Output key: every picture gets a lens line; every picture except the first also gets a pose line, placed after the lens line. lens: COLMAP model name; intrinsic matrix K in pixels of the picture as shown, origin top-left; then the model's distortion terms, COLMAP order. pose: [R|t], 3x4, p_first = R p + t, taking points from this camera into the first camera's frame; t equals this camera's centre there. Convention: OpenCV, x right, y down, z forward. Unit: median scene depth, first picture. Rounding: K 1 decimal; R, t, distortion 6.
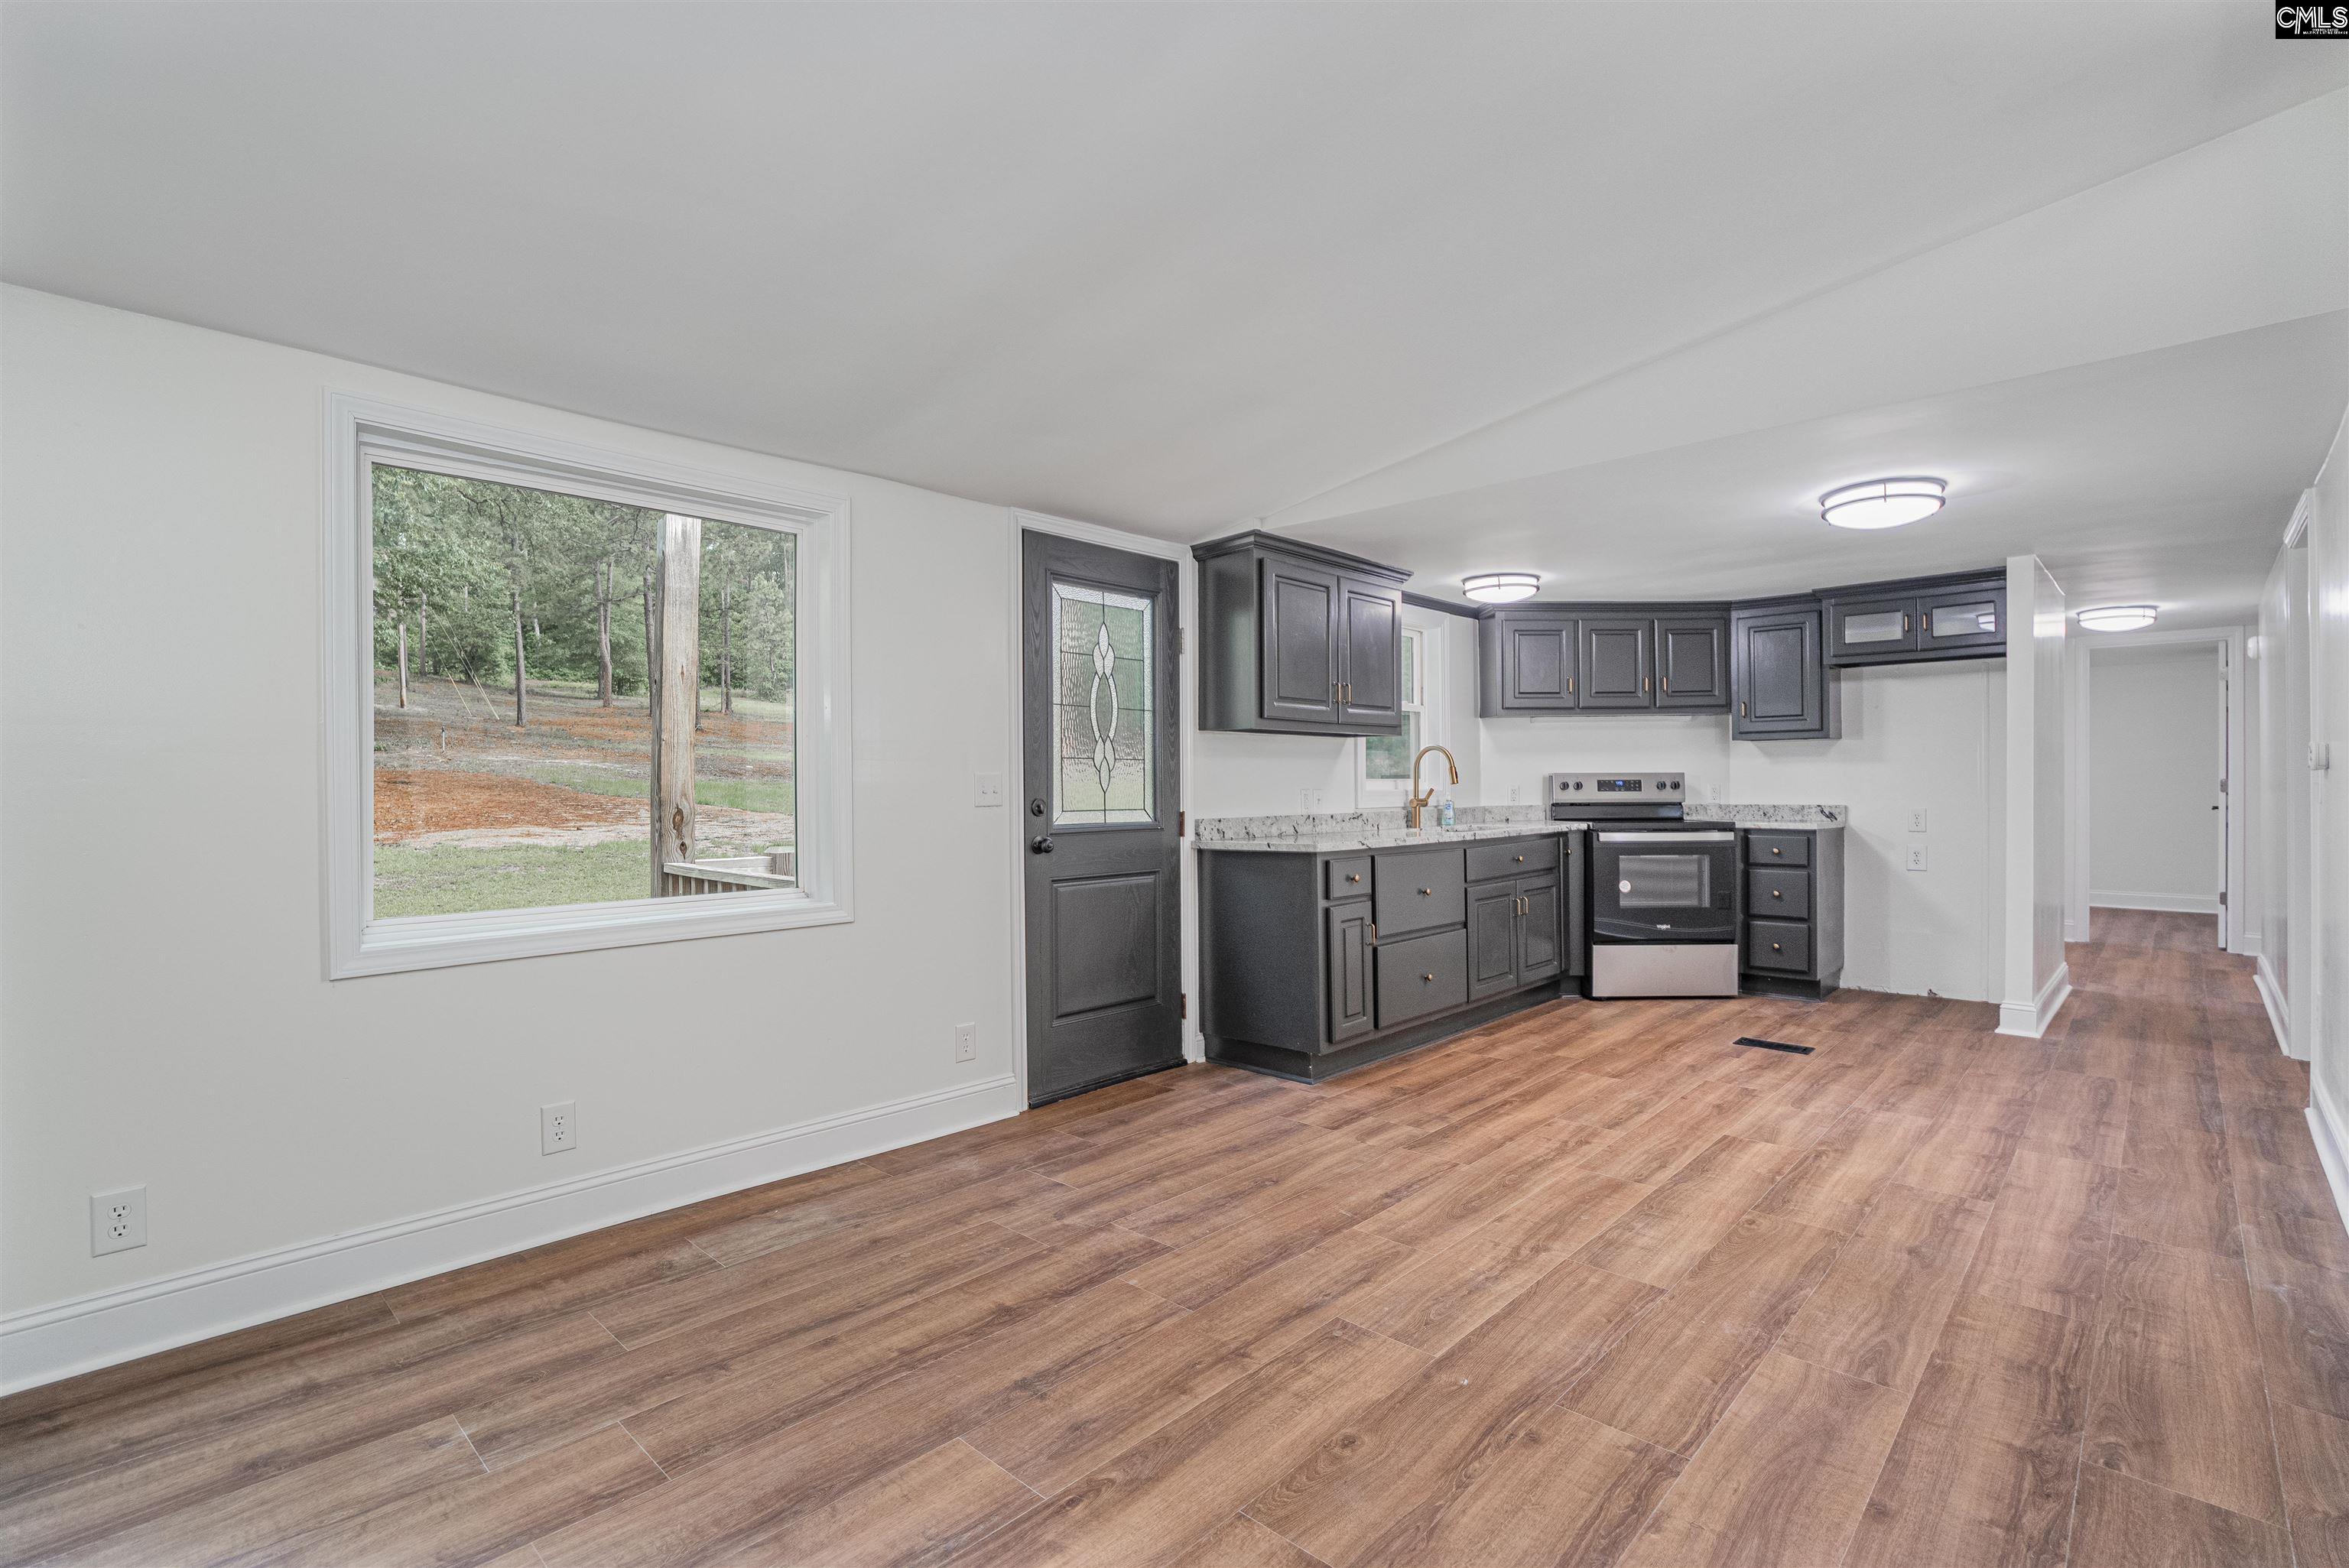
lens RADIAL K [[1067.6, 0, 1185.2], [0, 1067.6, 782.4], [0, 0, 1]] dist [-0.026269, 0.008726]
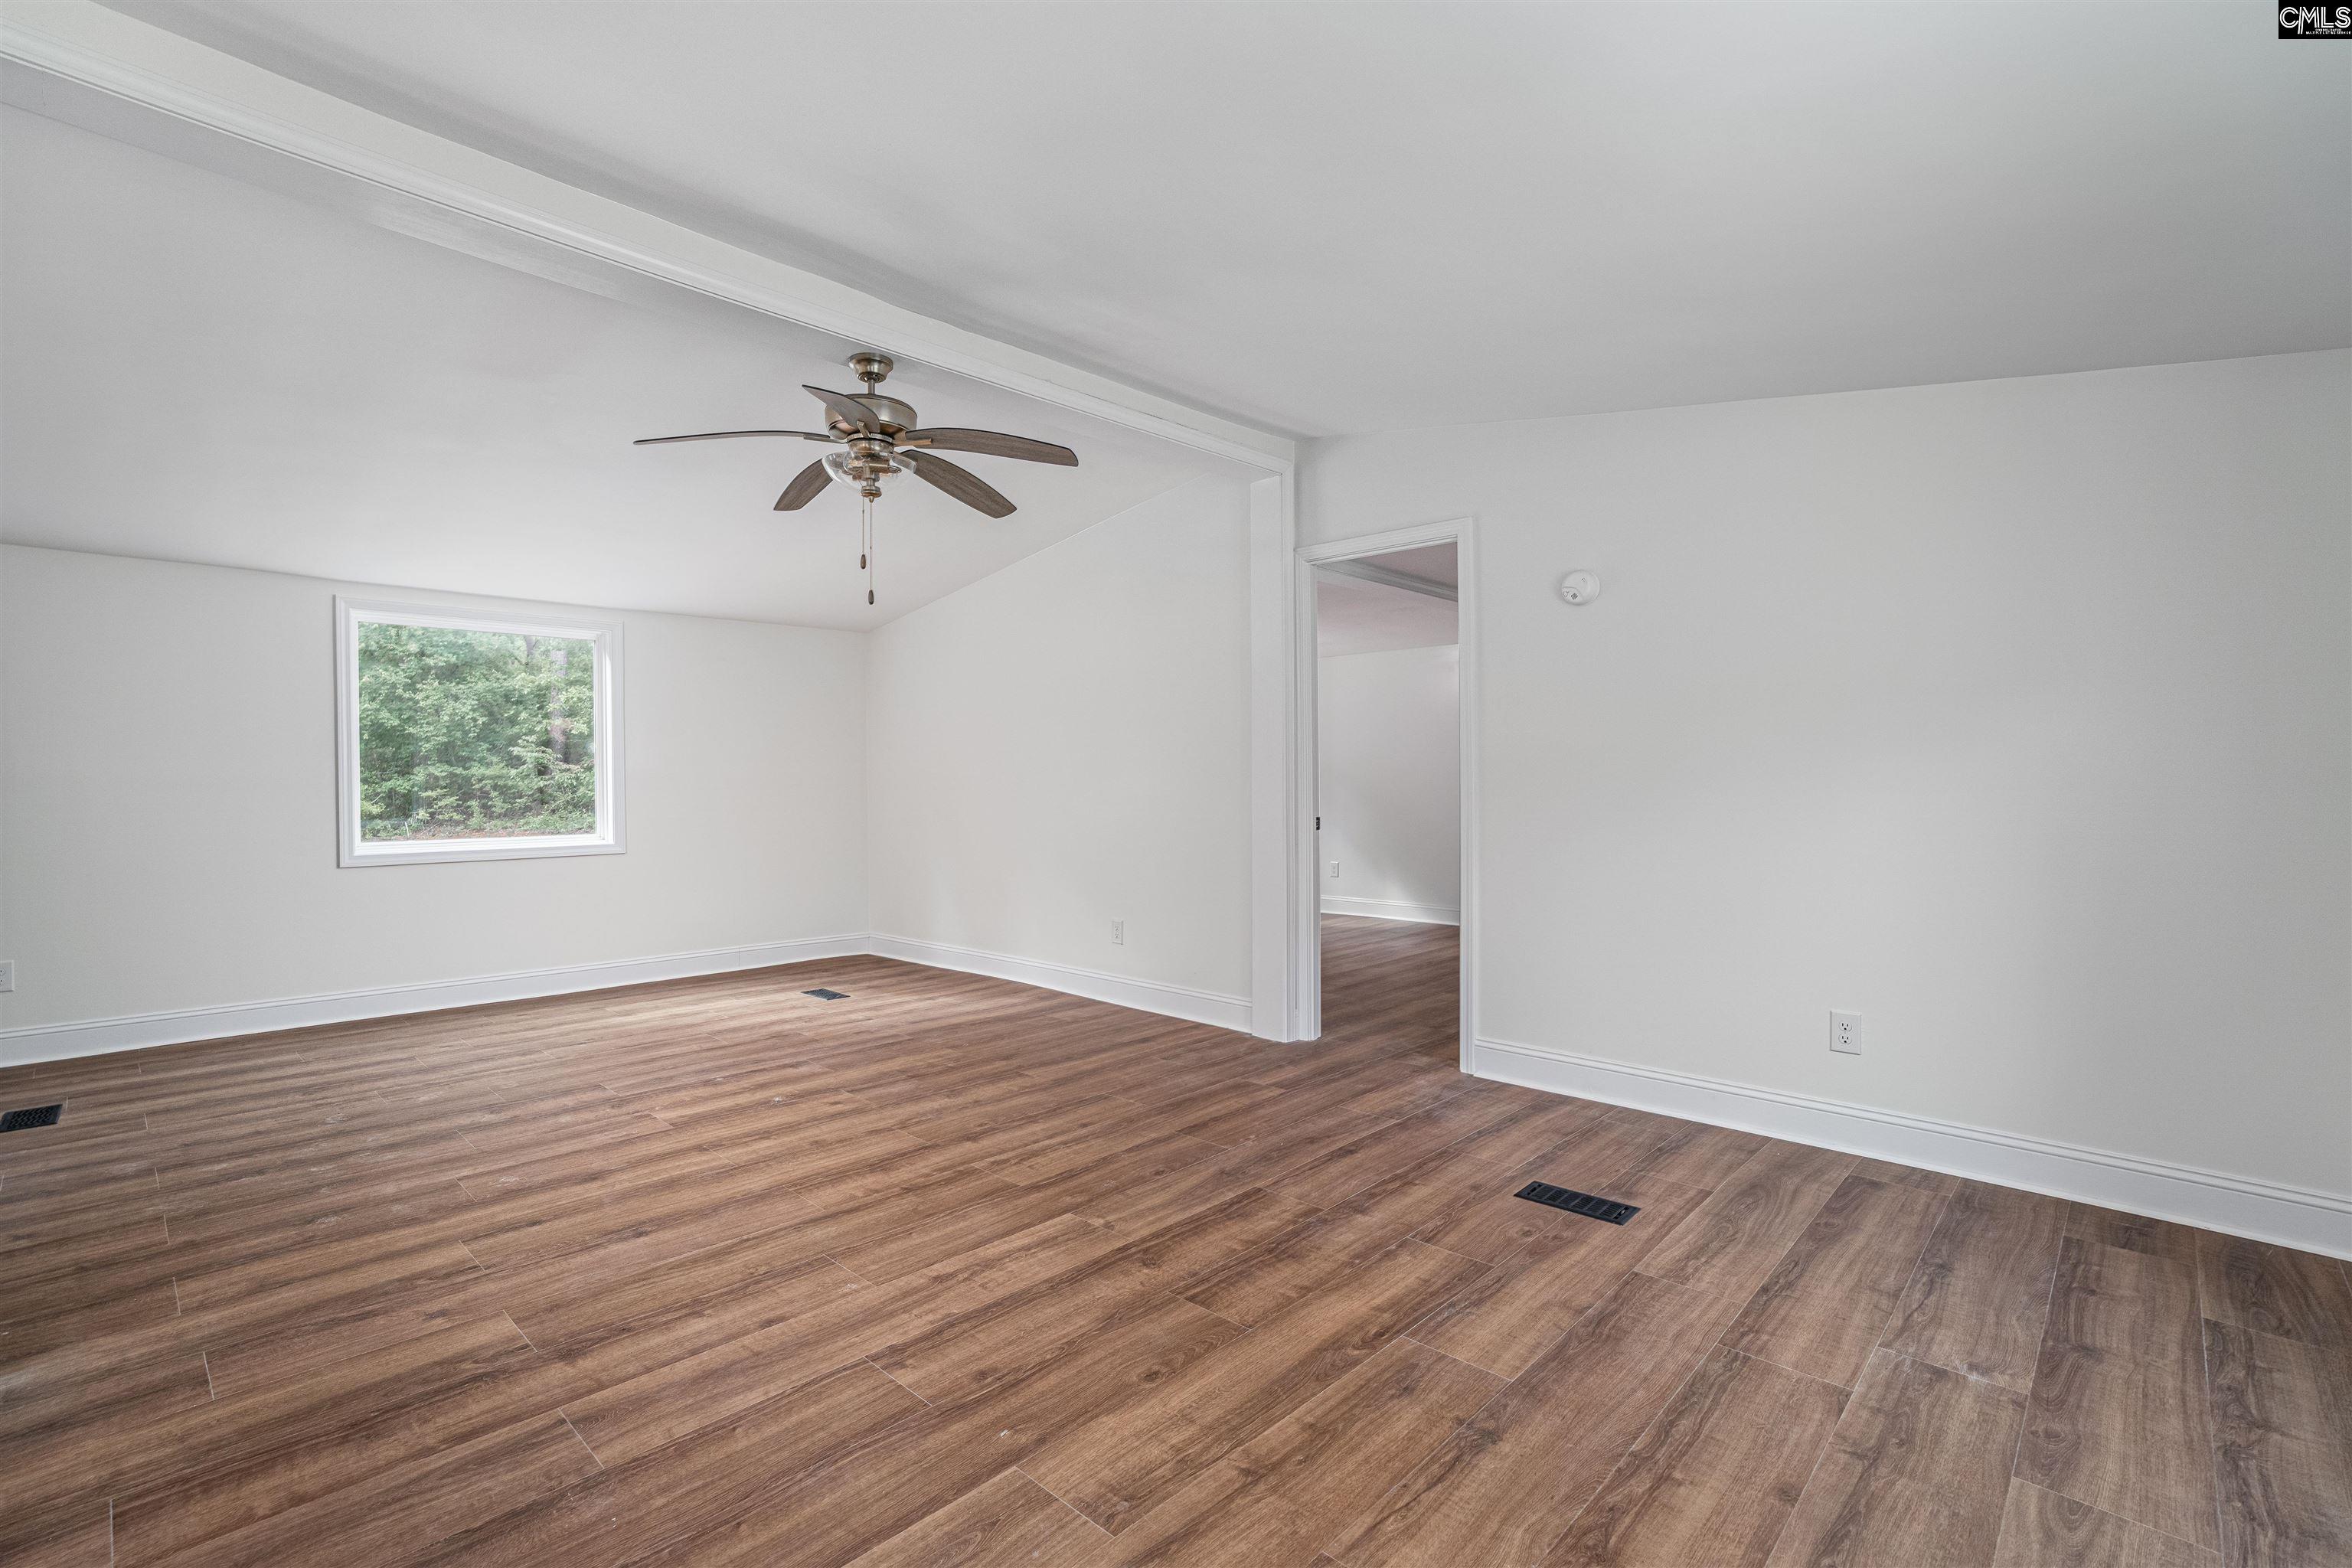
lens RADIAL K [[1069.0, 0, 1161.6], [0, 1069.0, 785.6], [0, 0, 1]] dist [-0.026269, 0.008726]
pose [[-0.999696, 0.005367, 0.024045, 0.052291], [0.005366, 0.999986, -0.000098, 0.005036], [-0.024045, 0.000031, -0.999711, 0.961965]]
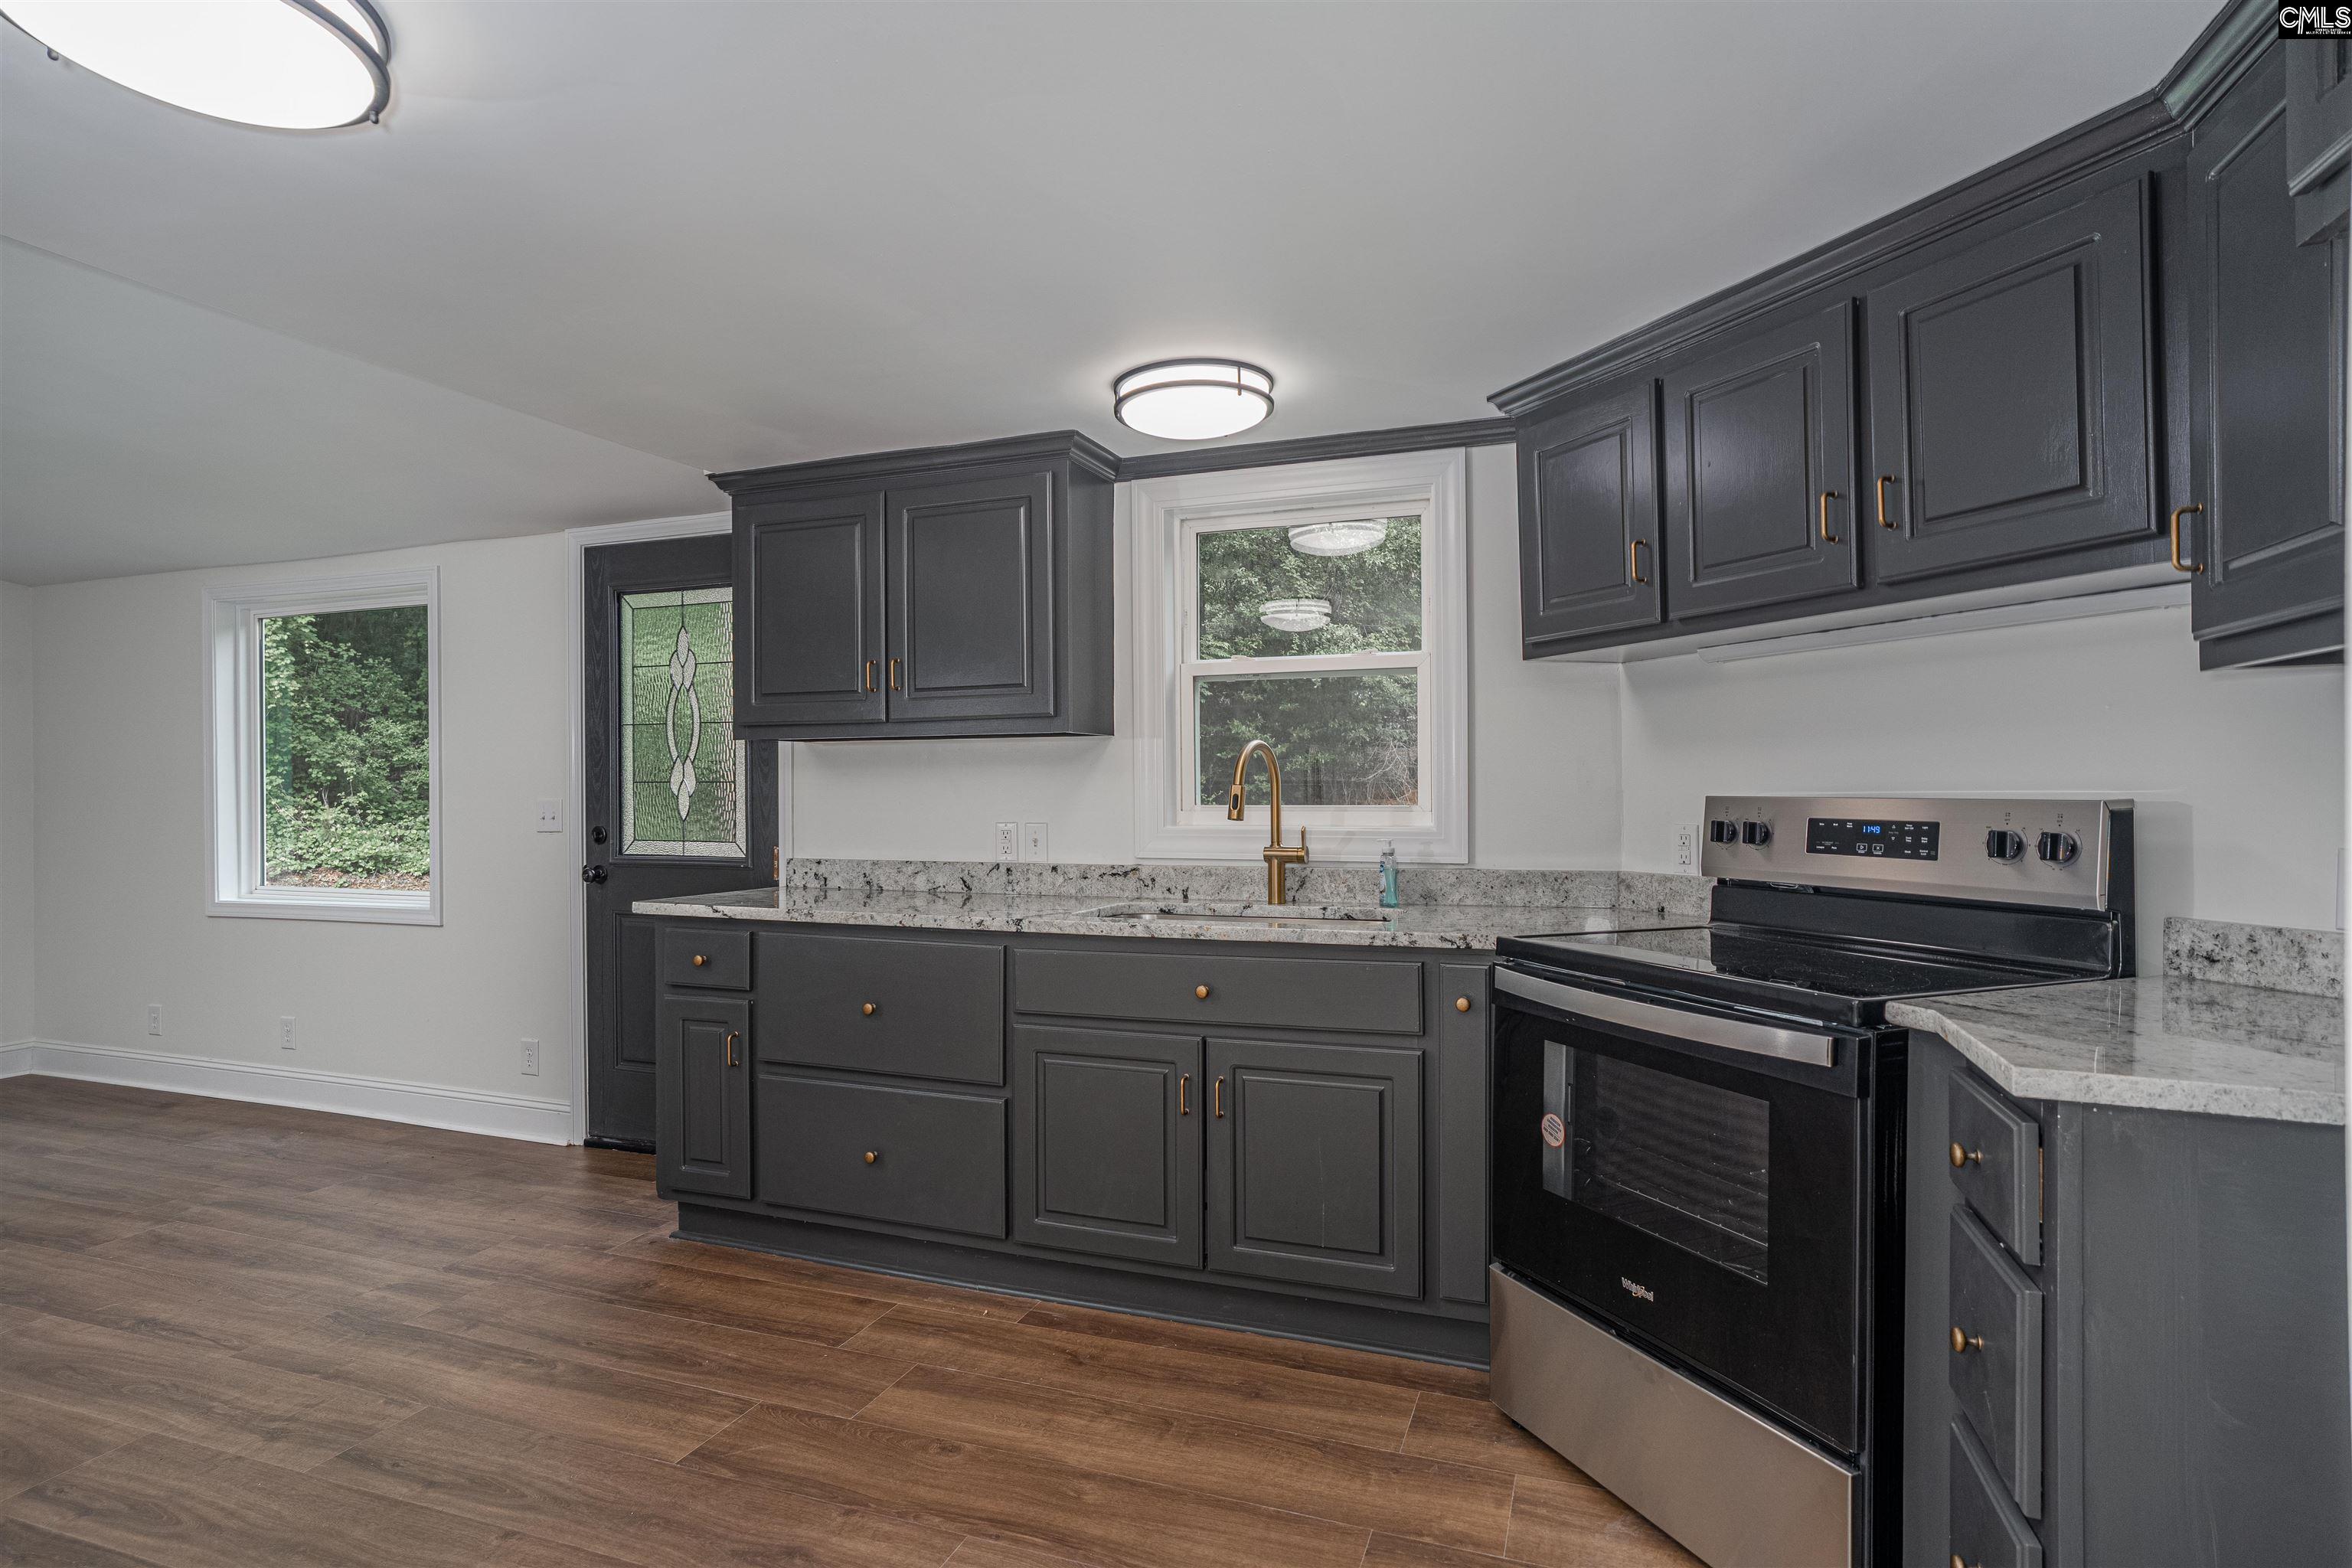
lens RADIAL K [[1187.5, 0, 1156.2], [0, 1187.5, 790.9], [0, 0, 1]] dist [0.005115, 0.003732]
pose [[0.382653, 0.009418, -0.923844, 1.003068], [0.005580, 0.999906, 0.012505, -0.025964], [0.923875, -0.009940, 0.382565, 1.017006]]
